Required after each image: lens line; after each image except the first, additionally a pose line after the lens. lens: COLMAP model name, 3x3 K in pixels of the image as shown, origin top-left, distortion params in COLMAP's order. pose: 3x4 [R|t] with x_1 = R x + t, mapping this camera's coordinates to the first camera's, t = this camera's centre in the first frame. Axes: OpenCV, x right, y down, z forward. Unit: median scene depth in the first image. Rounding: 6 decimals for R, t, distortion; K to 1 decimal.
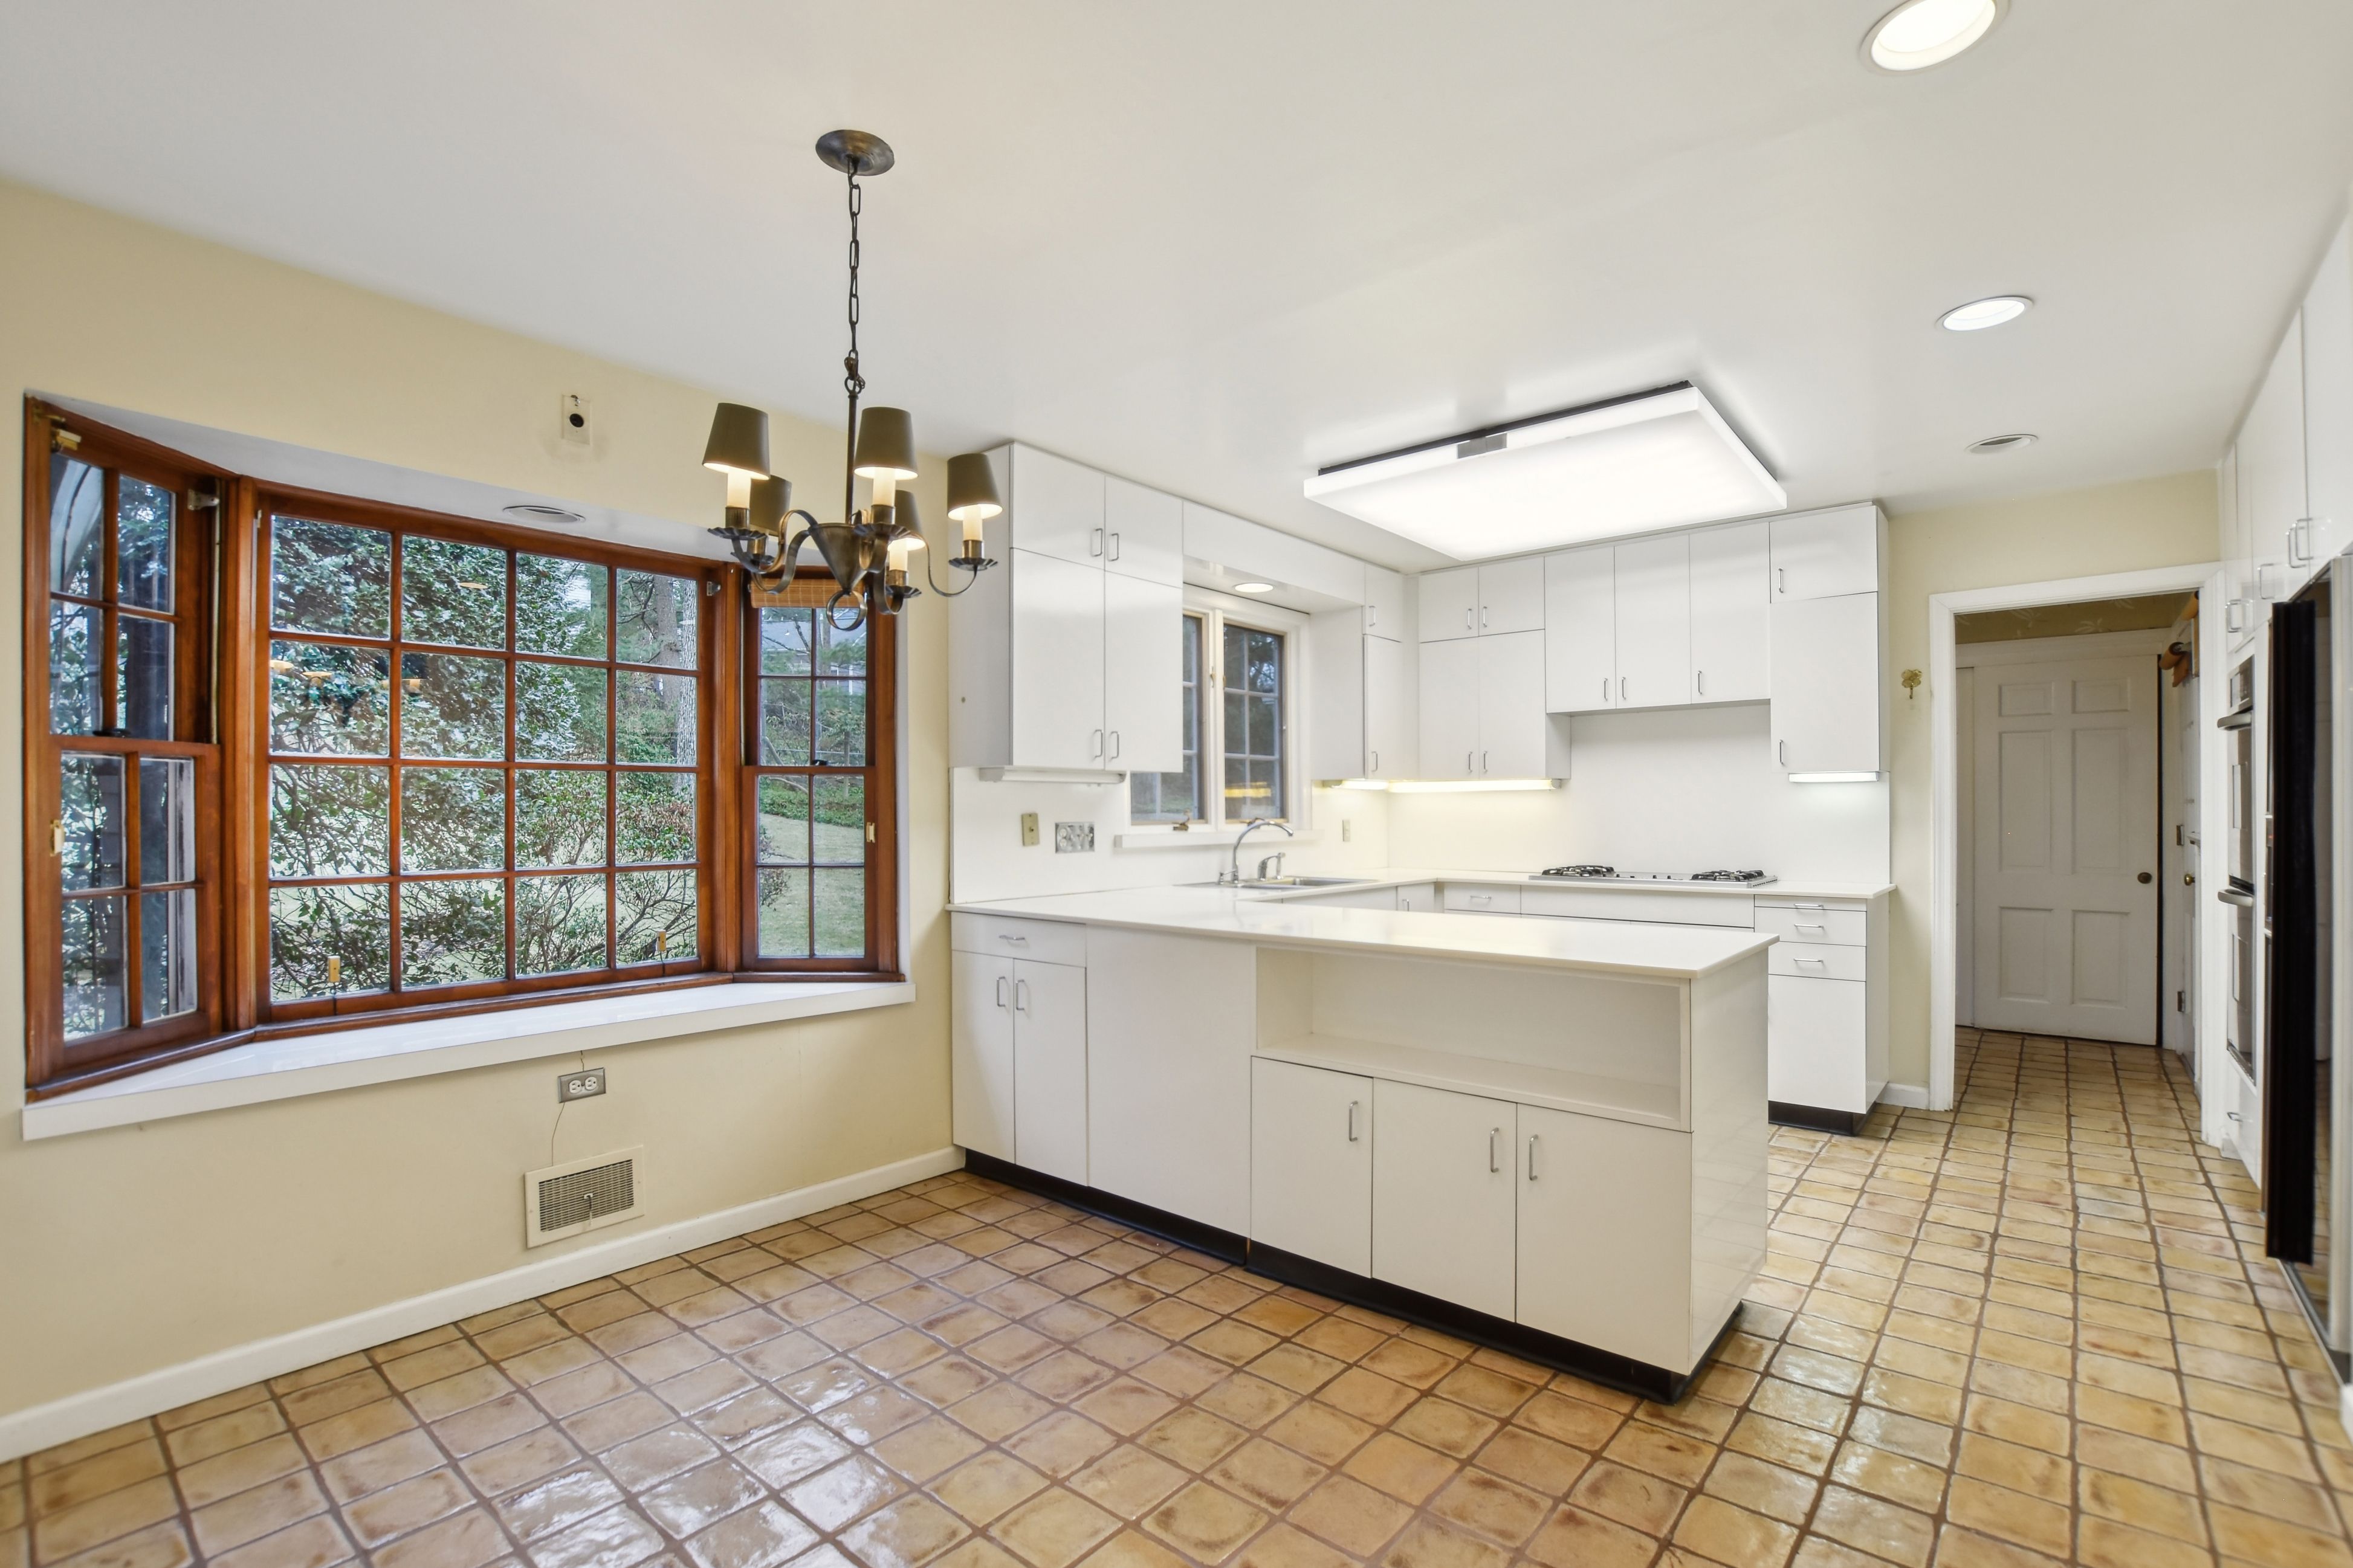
lens RADIAL K [[1049.4, 0, 1184.5], [0, 1049.4, 793.9], [0, 0, 1]] dist [-0.015990, 0.000019]
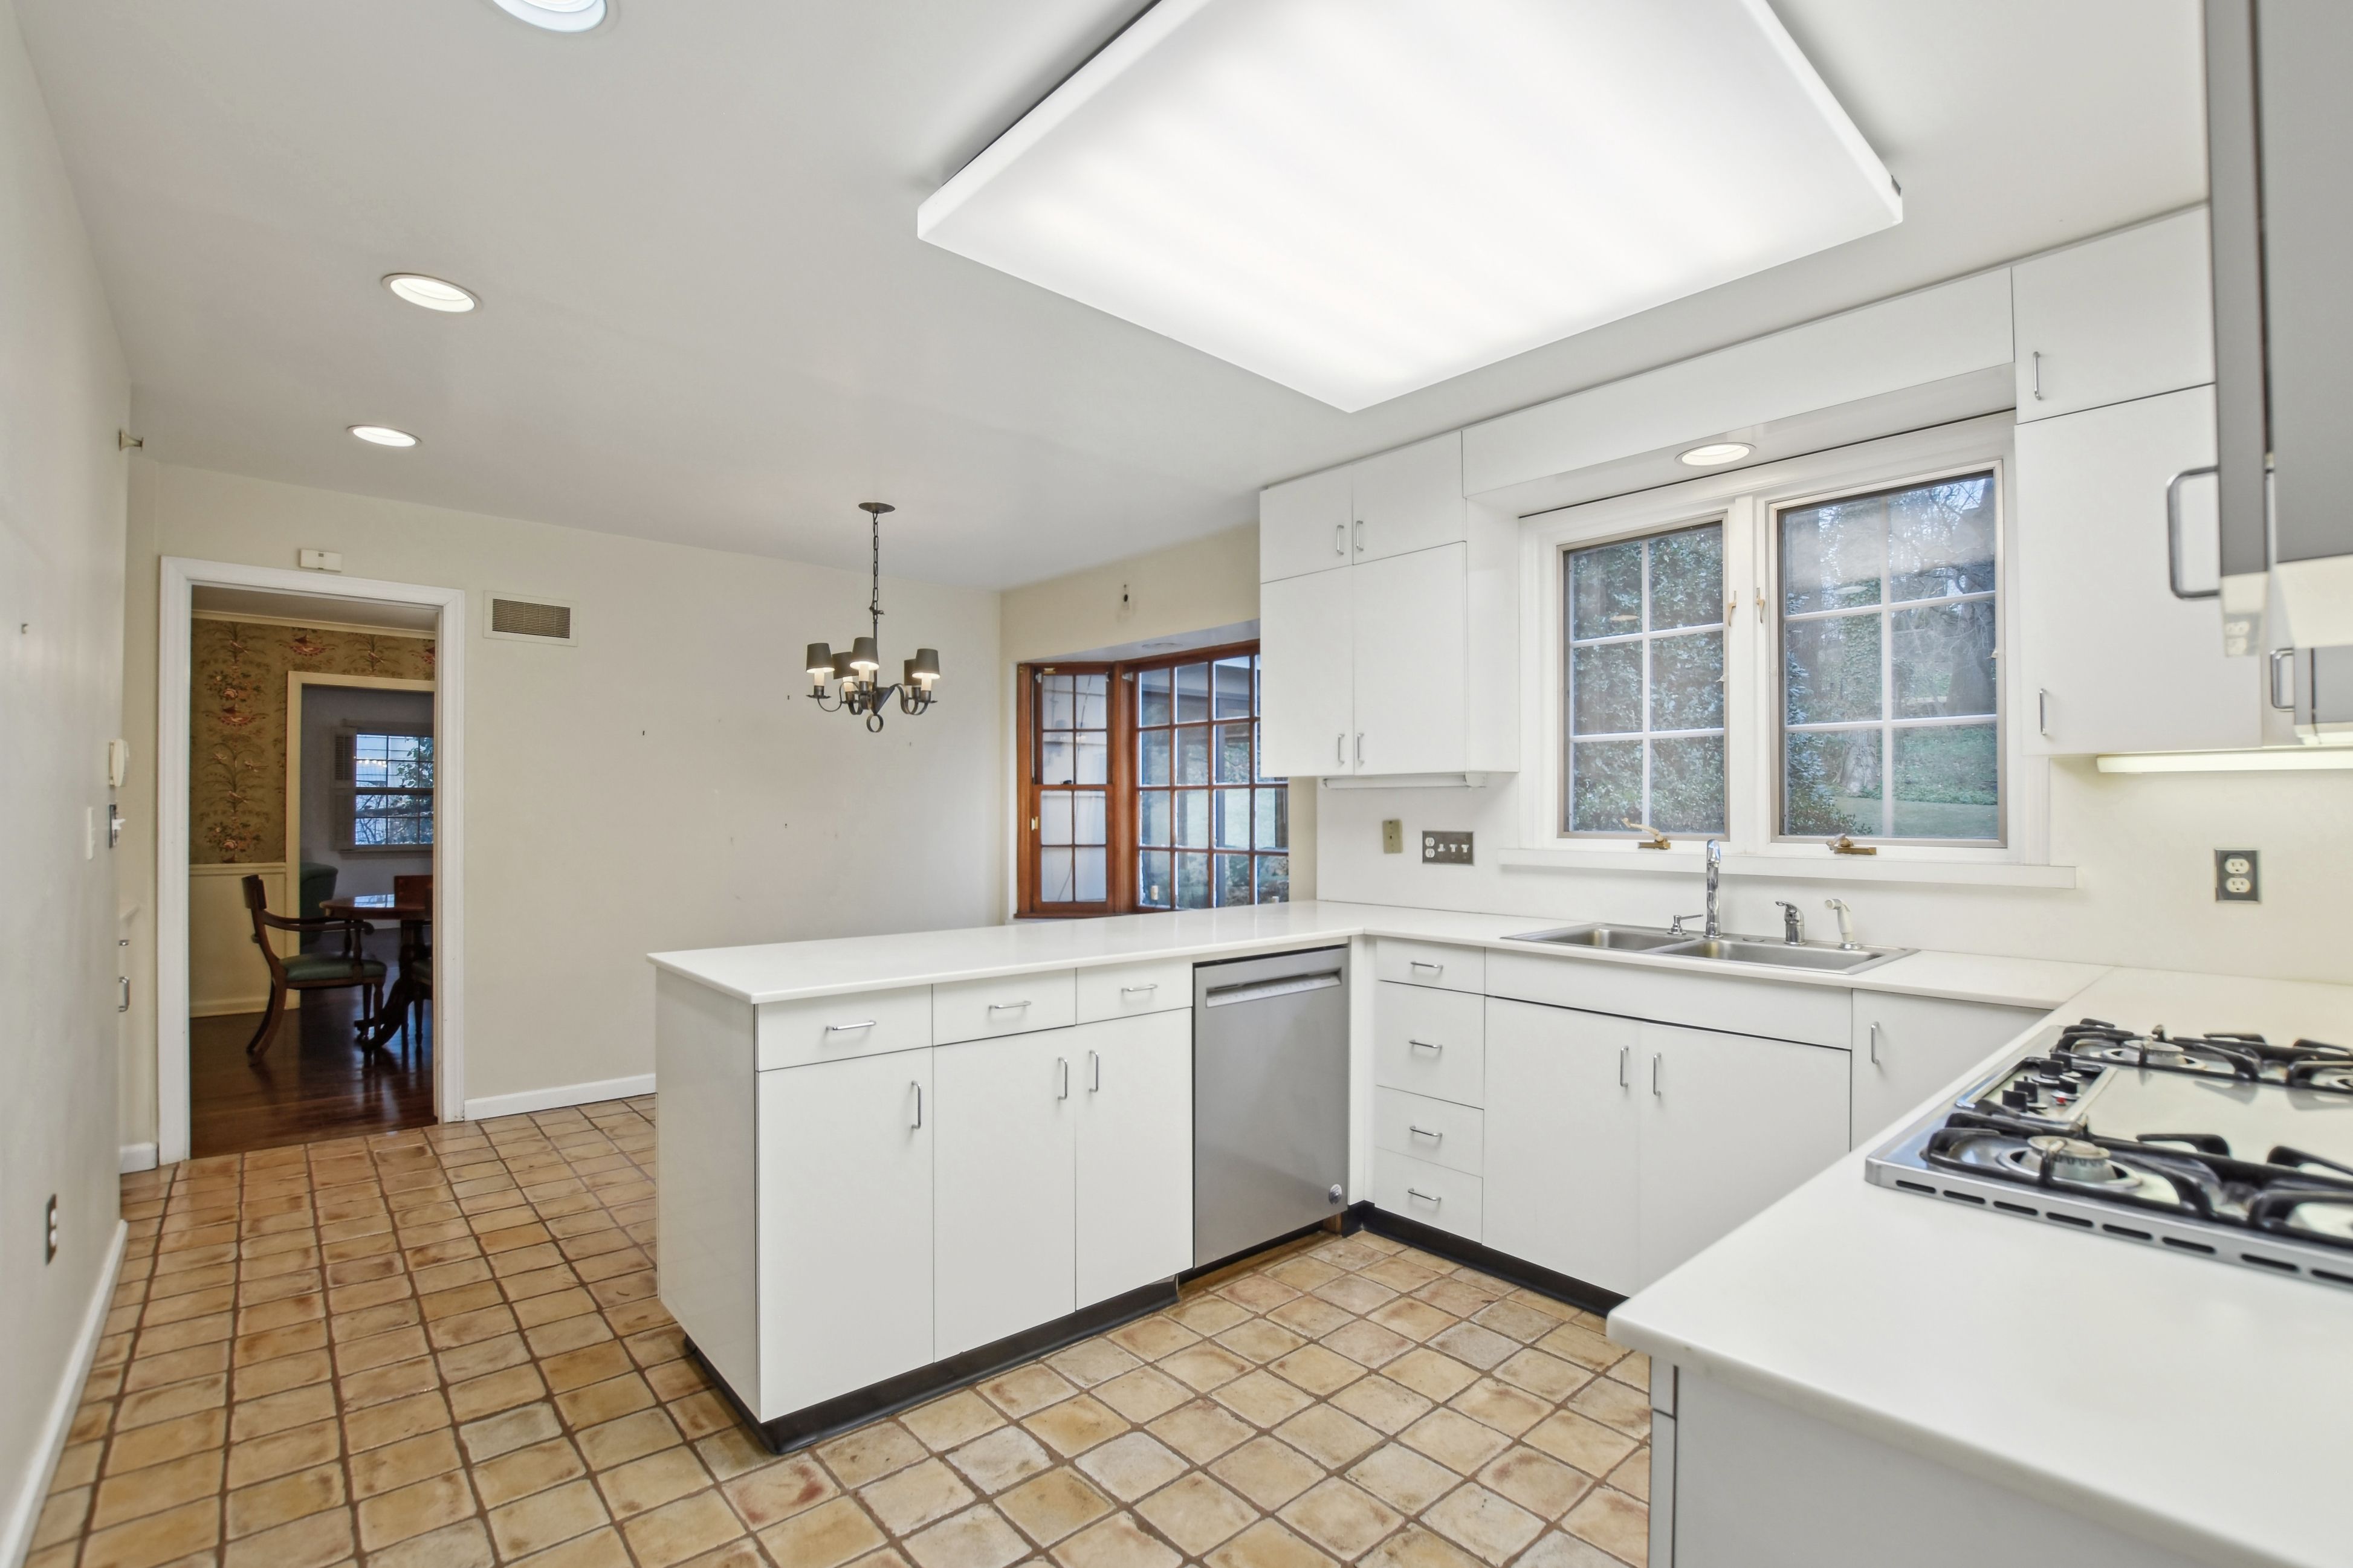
lens RADIAL K [[1049.4, 0, 1179.1], [0, 1049.4, 804.1], [0, 0, 1]] dist [-0.015990, 0.000019]
pose [[-0.139667, -0.002200, -0.990196, 1.225067], [0.015518, 0.999870, -0.004410, 0.007868], [0.990077, -0.015982, -0.139615, 1.368254]]
